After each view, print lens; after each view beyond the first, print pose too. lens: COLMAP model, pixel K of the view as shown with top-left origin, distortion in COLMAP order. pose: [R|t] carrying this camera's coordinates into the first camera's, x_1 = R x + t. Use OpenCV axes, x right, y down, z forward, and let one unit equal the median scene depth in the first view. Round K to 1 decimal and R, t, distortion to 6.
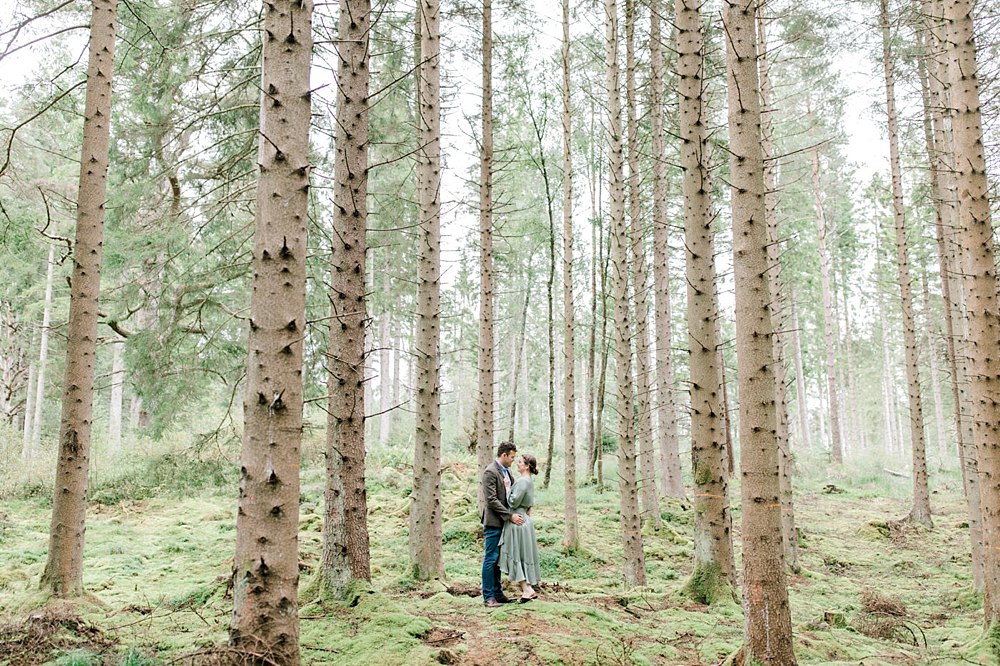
lens RADIAL K [[982.7, 0, 500.0], [0, 982.7, 333.0], [0, 0, 1]] dist [0.004510, -0.021840]
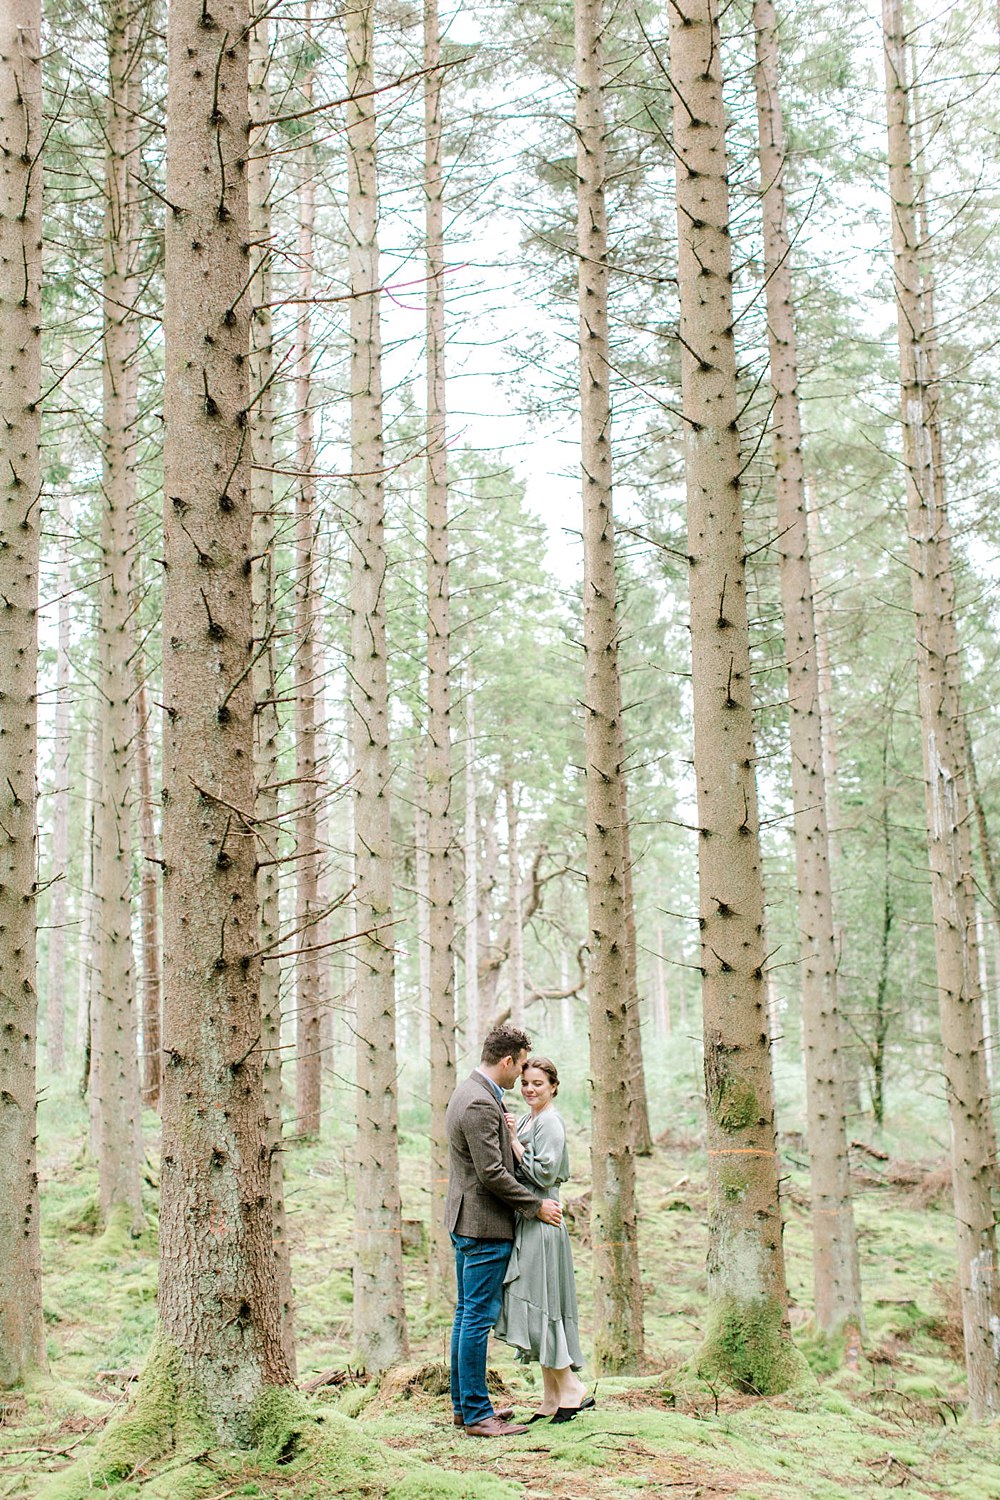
lens RADIAL K [[2216.7, 0, 500.0], [0, 2216.7, 750.0], [0, 0, 1]] dist [0.019667, 0.062744]
pose [[0.850455, 0.079824, 0.519956, -0.498029], [-0.071726, 0.996785, -0.035709, 0.029070], [-0.521134, -0.006926, 0.853446, 0.215856]]
